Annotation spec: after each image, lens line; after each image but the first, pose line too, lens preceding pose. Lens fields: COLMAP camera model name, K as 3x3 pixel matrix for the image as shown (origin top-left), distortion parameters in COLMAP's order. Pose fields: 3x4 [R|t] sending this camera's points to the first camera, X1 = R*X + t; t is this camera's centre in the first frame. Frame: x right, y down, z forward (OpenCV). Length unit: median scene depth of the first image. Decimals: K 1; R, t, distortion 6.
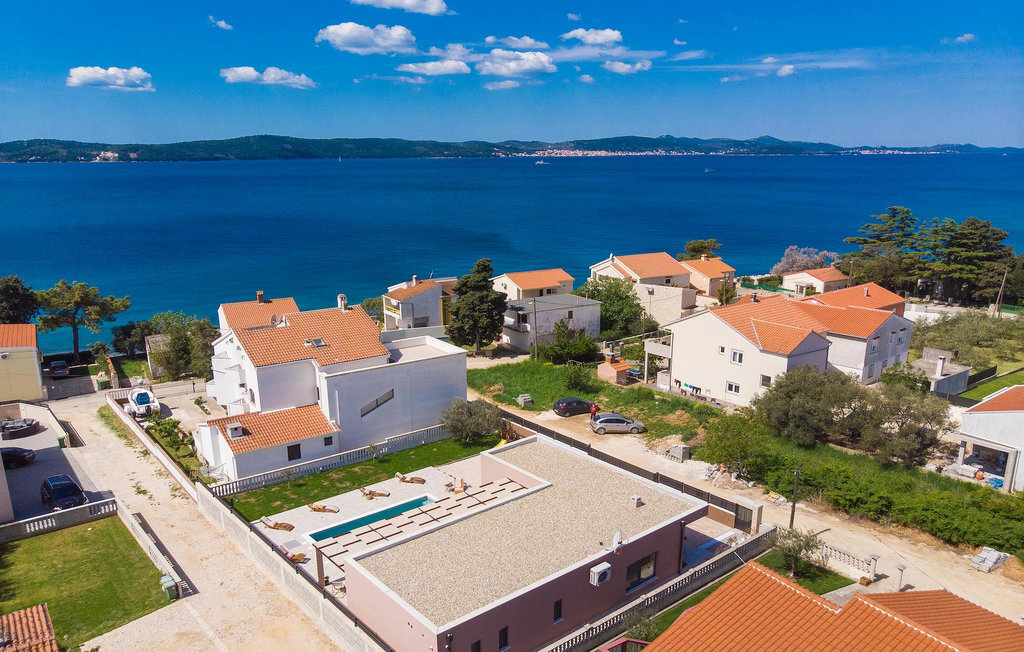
lens RADIAL K [[755.0, 0, 506.8], [0, 755.0, 375.8], [0, 0, 1]] dist [-0.007332, -0.004464]
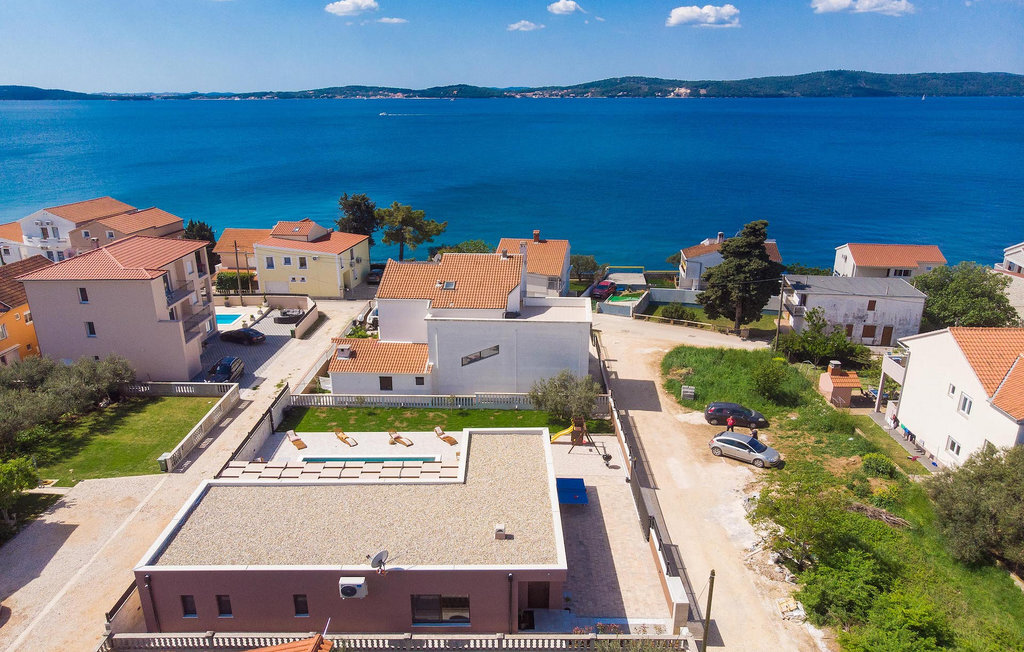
lens RADIAL K [[755.0, 0, 506.8], [0, 755.0, 375.8], [0, 0, 1]] dist [-0.007332, -0.004464]
pose [[0.763736, 0.226586, -0.604455, 0.306212], [-0.180103, 0.973984, 0.137544, -0.053564], [0.619895, 0.003817, 0.784675, 0.176830]]
